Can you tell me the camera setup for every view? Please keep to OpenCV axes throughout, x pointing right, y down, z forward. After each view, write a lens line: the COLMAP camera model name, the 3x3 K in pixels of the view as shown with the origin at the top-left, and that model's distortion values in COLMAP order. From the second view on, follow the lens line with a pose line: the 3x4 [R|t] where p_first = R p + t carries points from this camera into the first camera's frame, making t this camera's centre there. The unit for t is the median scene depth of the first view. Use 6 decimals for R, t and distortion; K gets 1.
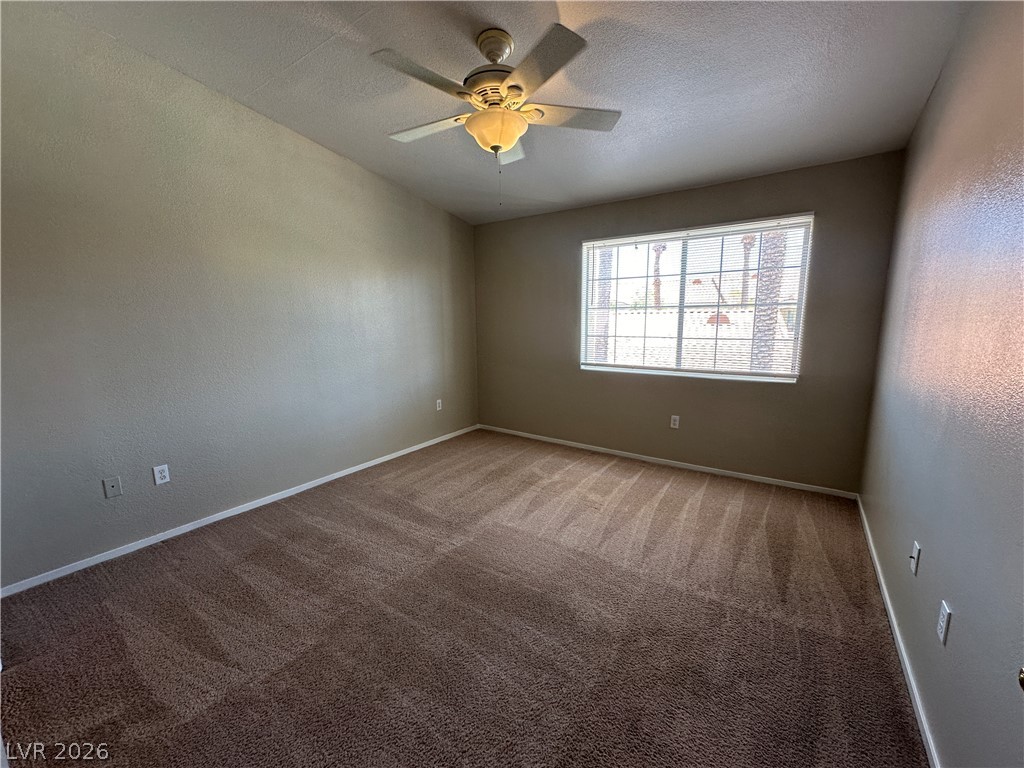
lens RADIAL K [[408.3, 0, 512.4], [0, 408.3, 385.1], [0, 0, 1]] dist [-0.000253, 0.000551]
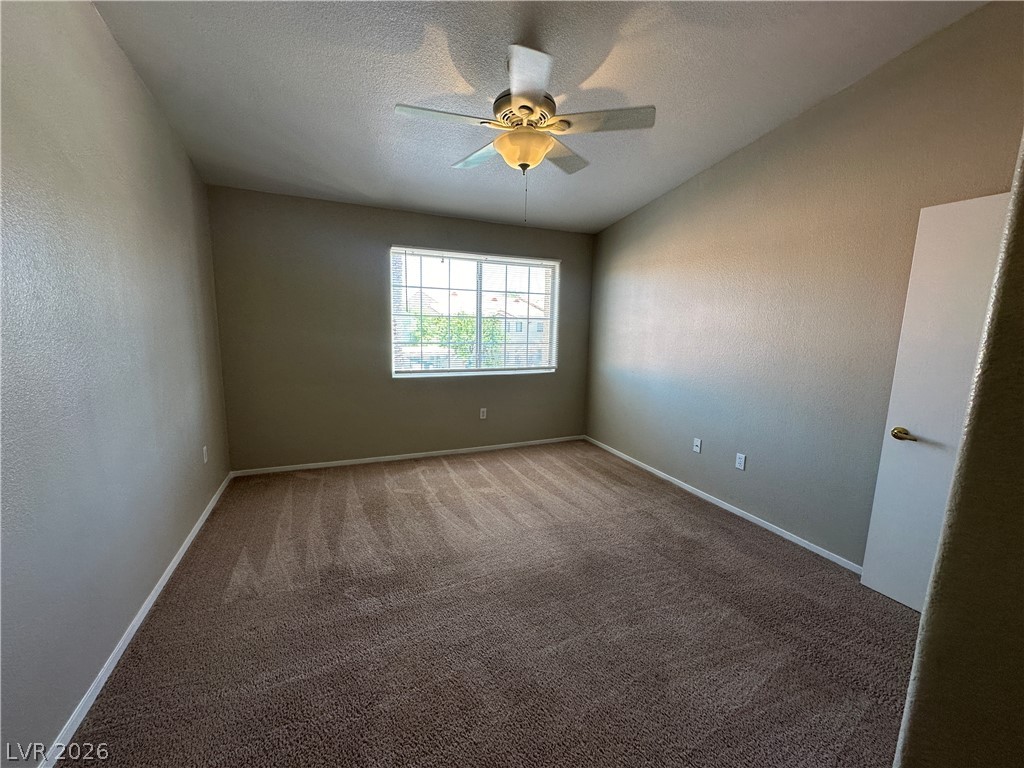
lens RADIAL K [[408.3, 0, 512.4], [0, 408.3, 385.1], [0, 0, 1]] dist [-0.000253, 0.000551]
pose [[0.522151, -0.109658, 0.845774, -0.611650], [0.112033, 0.991925, 0.059443, -0.059148], [-0.845463, 0.063716, 0.530220, 0.316530]]
